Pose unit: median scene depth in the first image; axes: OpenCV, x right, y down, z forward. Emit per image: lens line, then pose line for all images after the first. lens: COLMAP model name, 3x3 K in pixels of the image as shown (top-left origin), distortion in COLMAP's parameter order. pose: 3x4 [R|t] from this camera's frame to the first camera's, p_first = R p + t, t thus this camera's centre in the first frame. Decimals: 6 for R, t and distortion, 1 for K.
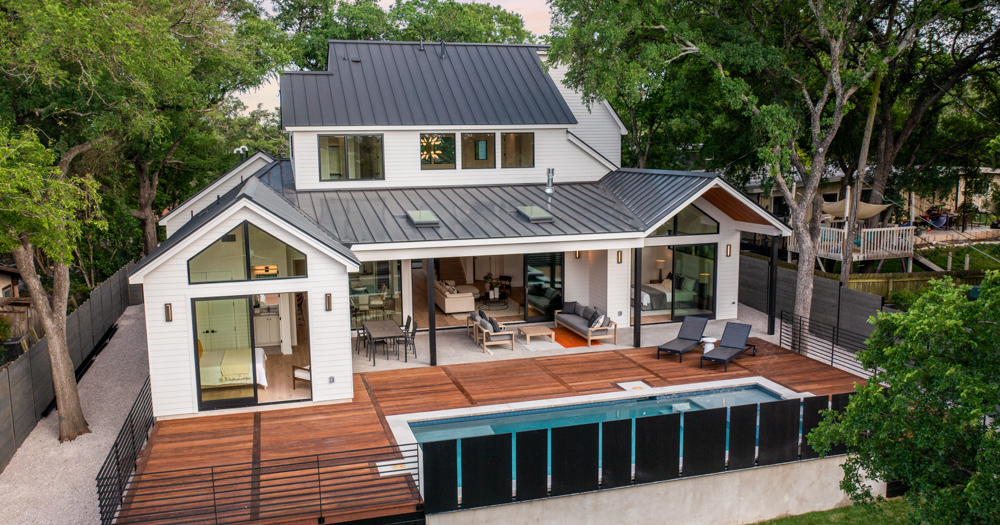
lens RADIAL K [[854.3, 0, 500.0], [0, 854.3, 262.5], [0, 0, 1]] dist [-0.006121, -0.005123]
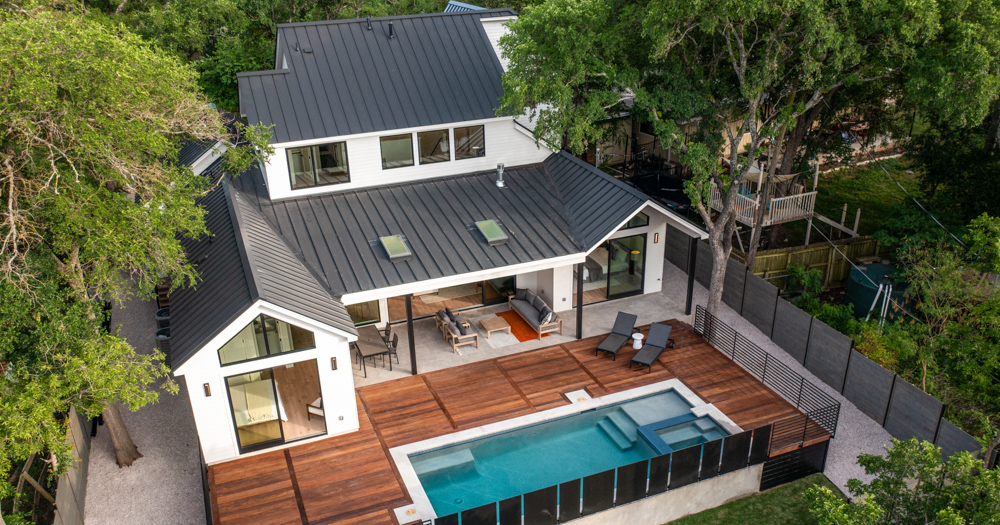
lens RADIAL K [[939.6, 0, 500.0], [0, 939.6, 262.5], [0, 0, 1]] dist [-0.002145, 0.003531]
pose [[0.994872, -0.053888, 0.085596, -0.063124], [0.021764, 0.940487, 0.339133, -0.482479], [-0.098777, -0.335531, 0.936836, -0.215003]]
